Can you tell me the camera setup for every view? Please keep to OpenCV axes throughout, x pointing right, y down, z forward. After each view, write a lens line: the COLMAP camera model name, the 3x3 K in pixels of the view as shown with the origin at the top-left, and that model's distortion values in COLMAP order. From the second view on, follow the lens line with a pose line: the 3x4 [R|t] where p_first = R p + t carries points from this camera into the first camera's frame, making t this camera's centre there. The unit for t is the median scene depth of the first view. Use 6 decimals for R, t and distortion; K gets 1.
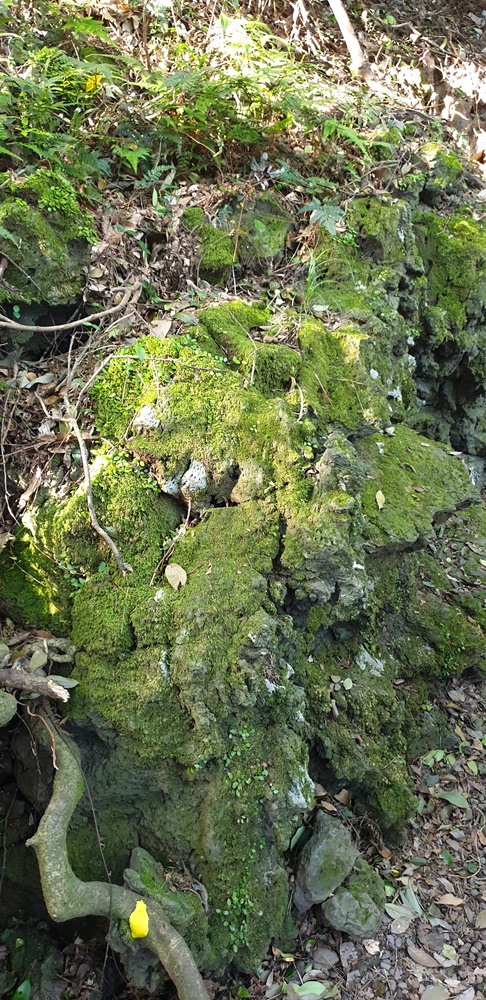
lens RADIAL K [[799.4, 0, 244.0], [0, 799.4, 504.4], [0, 0, 1]] dist [0.092096, -0.055693]
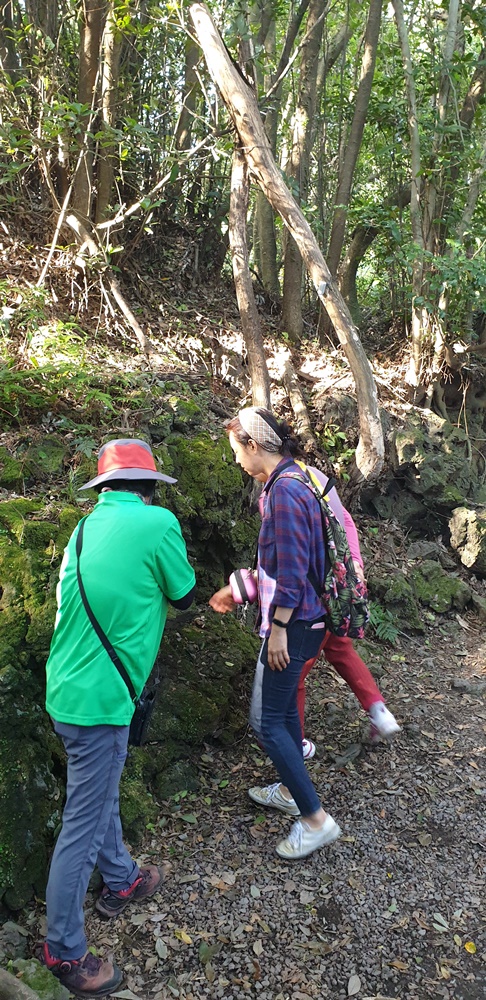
lens RADIAL K [[799.4, 0, 242.5], [0, 799.4, 498.7], [0, 0, 1]] dist [0.092096, -0.055693]
pose [[0.994302, -0.058112, 0.089368, 0.231736], [0.077955, 0.968194, -0.237748, 0.141081], [-0.072710, 0.243360, 0.967207, -0.509599]]
